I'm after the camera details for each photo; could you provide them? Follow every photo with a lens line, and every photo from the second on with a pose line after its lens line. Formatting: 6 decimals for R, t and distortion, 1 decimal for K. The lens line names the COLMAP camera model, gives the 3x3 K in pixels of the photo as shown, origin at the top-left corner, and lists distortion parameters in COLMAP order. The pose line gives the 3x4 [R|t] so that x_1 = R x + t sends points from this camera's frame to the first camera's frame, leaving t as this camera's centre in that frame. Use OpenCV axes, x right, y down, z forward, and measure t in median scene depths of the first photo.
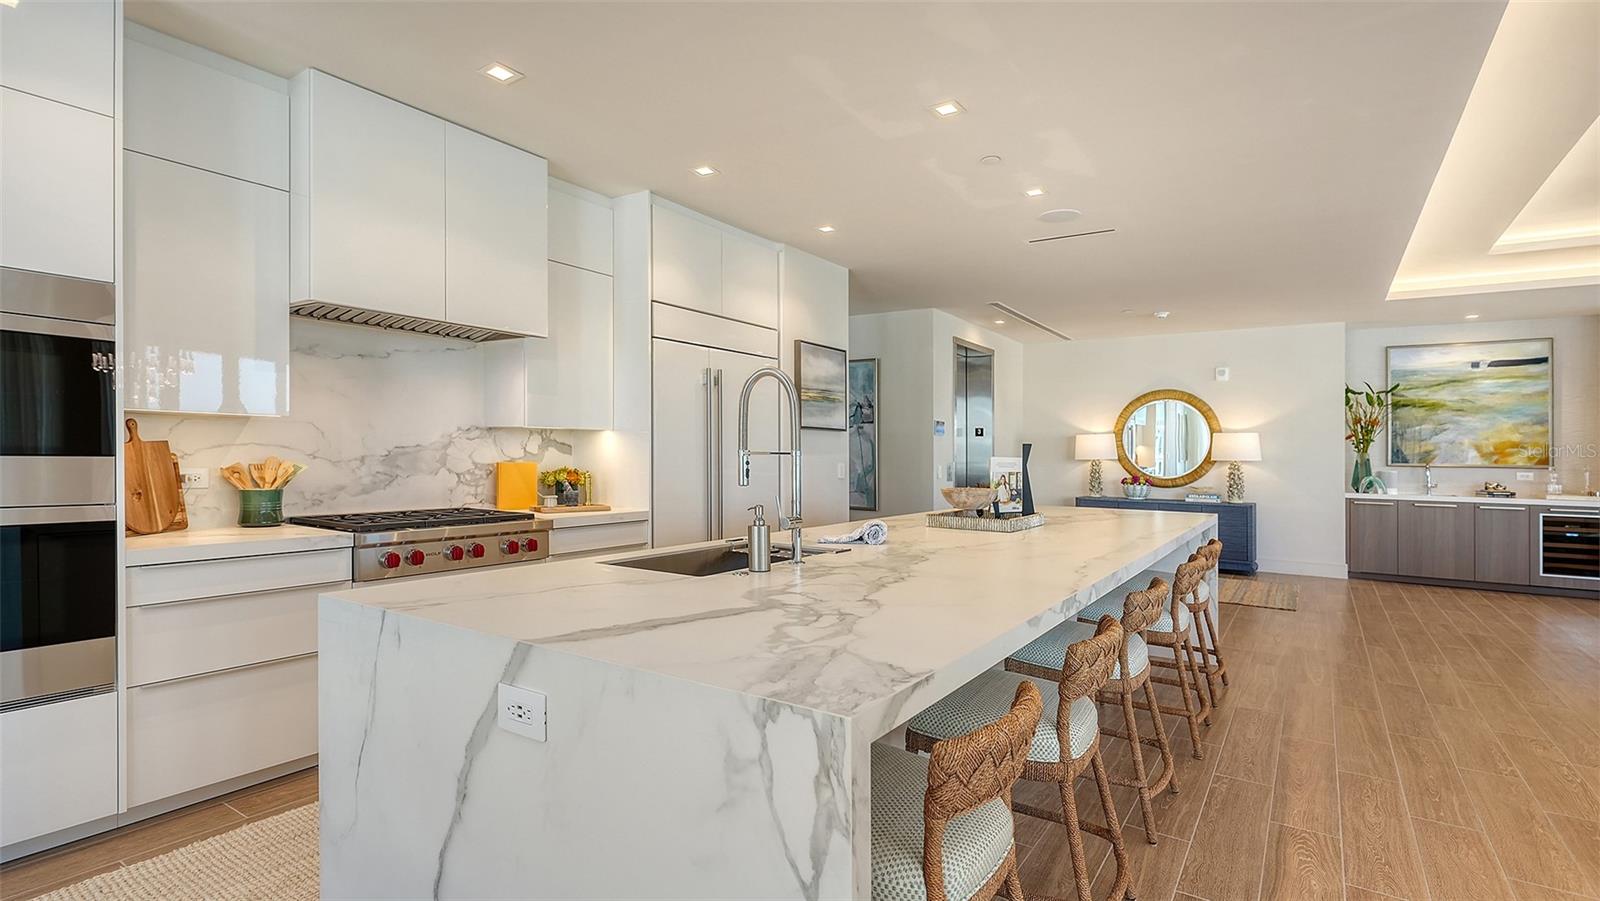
lens RADIAL K [[766.8, 0, 797.6], [0, 766.8, 466.4], [0, 0, 1]] dist [0.003344, 0.000528]
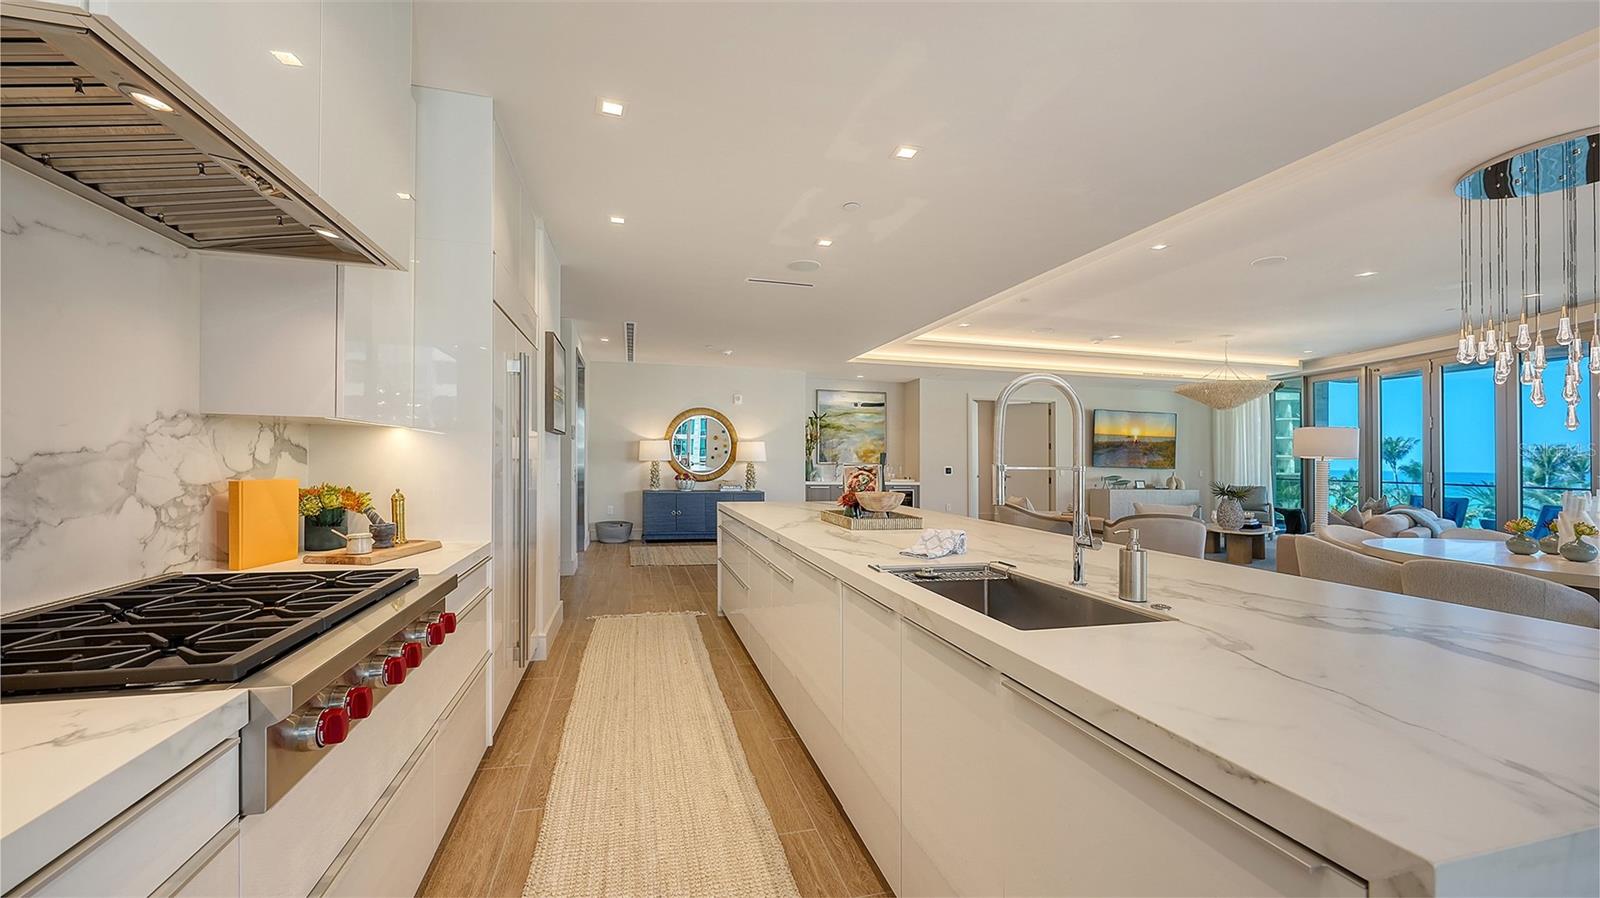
lens RADIAL K [[602.1, 0, 778.3], [0, 602.1, 453.8], [0, 0, 1]] dist [-0.000254, -0.000010]
pose [[0.670452, 0.003175, 0.741946, -0.242308], [0.007246, 0.999915, -0.010827, -0.009179], [-0.741918, 0.012635, 0.670372, 0.235504]]
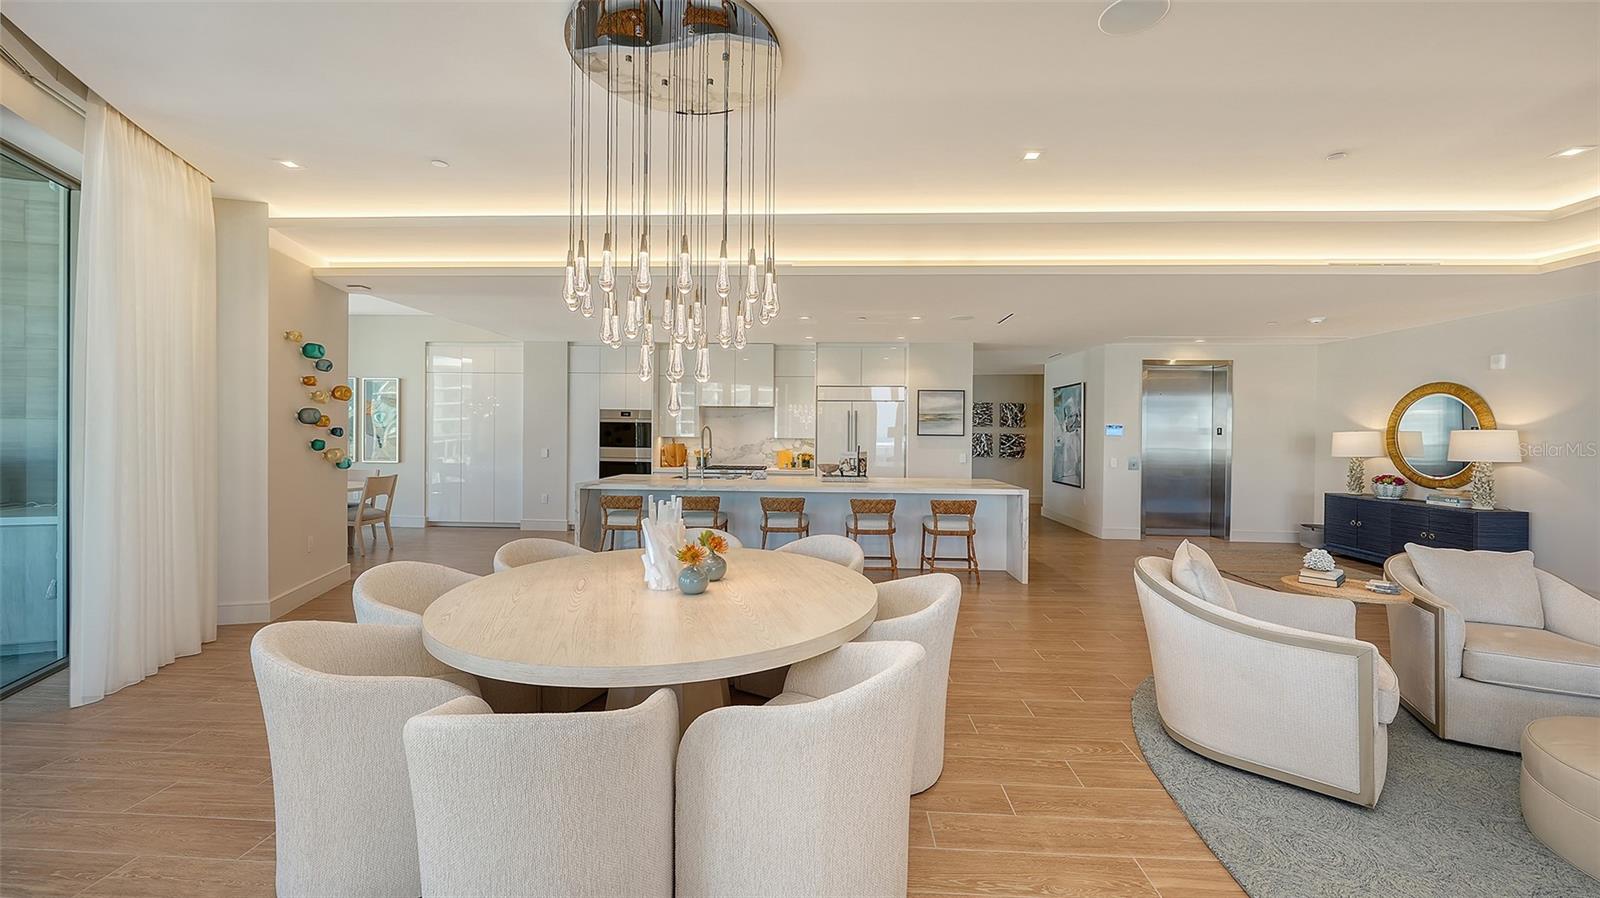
lens RADIAL K [[584.2, 0, 801.8], [0, 584.2, 439.5], [0, 0, 1]] dist [-0.000764, -0.000138]
pose [[0.524766, -0.001583, -0.851245, 0.792981], [-0.017791, 0.999759, -0.012827, -0.010500], [0.851061, 0.021876, 0.524611, -0.019470]]
